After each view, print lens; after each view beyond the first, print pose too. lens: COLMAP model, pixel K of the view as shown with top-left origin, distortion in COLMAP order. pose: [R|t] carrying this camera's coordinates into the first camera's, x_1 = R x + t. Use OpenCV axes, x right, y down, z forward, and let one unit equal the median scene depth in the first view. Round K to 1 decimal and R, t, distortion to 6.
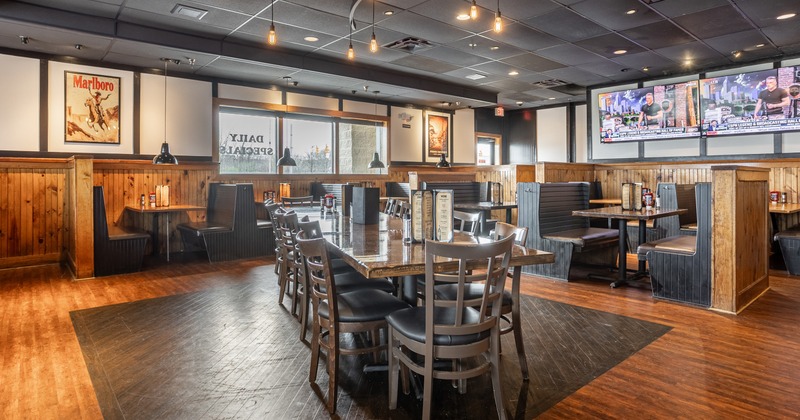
lens RADIAL K [[443.4, 0, 401.7], [0, 443.4, 175.3], [0, 0, 1]] dist [0.002263, 0.001093]
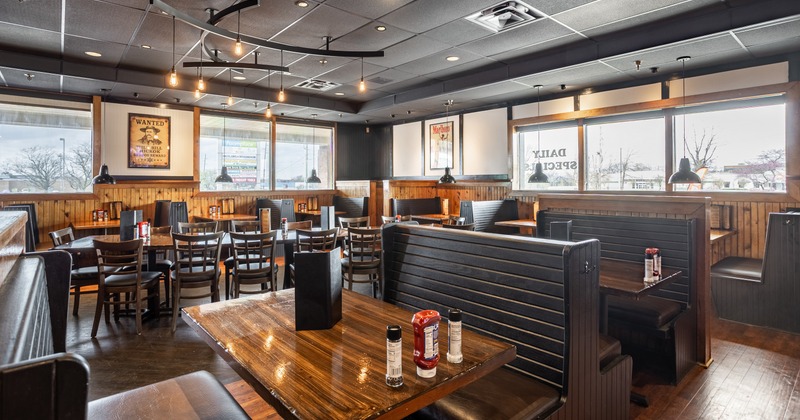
lens RADIAL K [[430.0, 0, 400.0], [0, 430.0, 210.0], [0, 0, 1]] dist [-0.001362, 0.000307]
pose [[0.002839, 0.060262, -0.998179, 0.621141], [0.004674, 0.998171, 0.060275, -0.018233], [0.999985, -0.004836, 0.002552, 0.686499]]
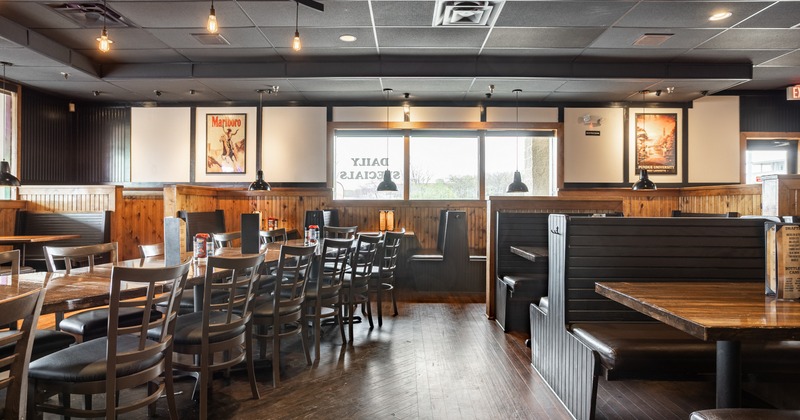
lens RADIAL K [[454.9, 0, 400.0], [0, 454.9, 210.0], [0, 0, 1]] dist [-0.022086, 0.001958]
pose [[0.755684, 0.013256, -0.654802, 0.337690], [-0.001895, 0.999835, 0.018054, 0.000341], [0.654933, -0.012402, 0.755585, 0.323839]]
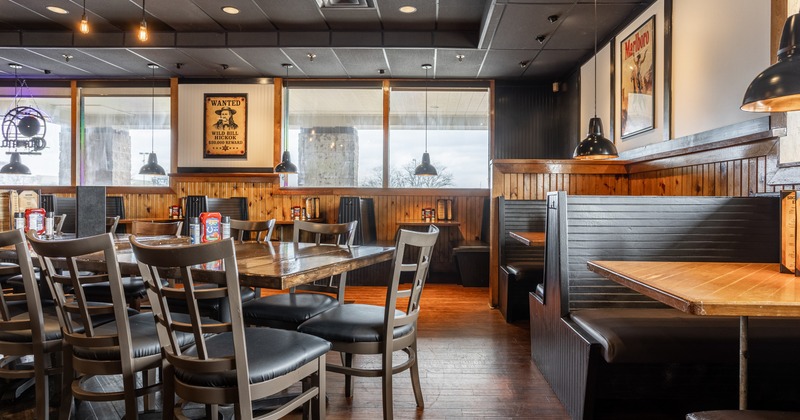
lens RADIAL K [[483.7, 0, 400.0], [0, 483.7, 210.0], [0, 0, 1]] dist [-0.000009, 0.000439]
pose [[-0.680600, 0.006468, -0.732627, 0.063431], [-0.006245, 0.999873, 0.014629, 0.026961], [0.732629, 0.014532, -0.680473, 0.992670]]
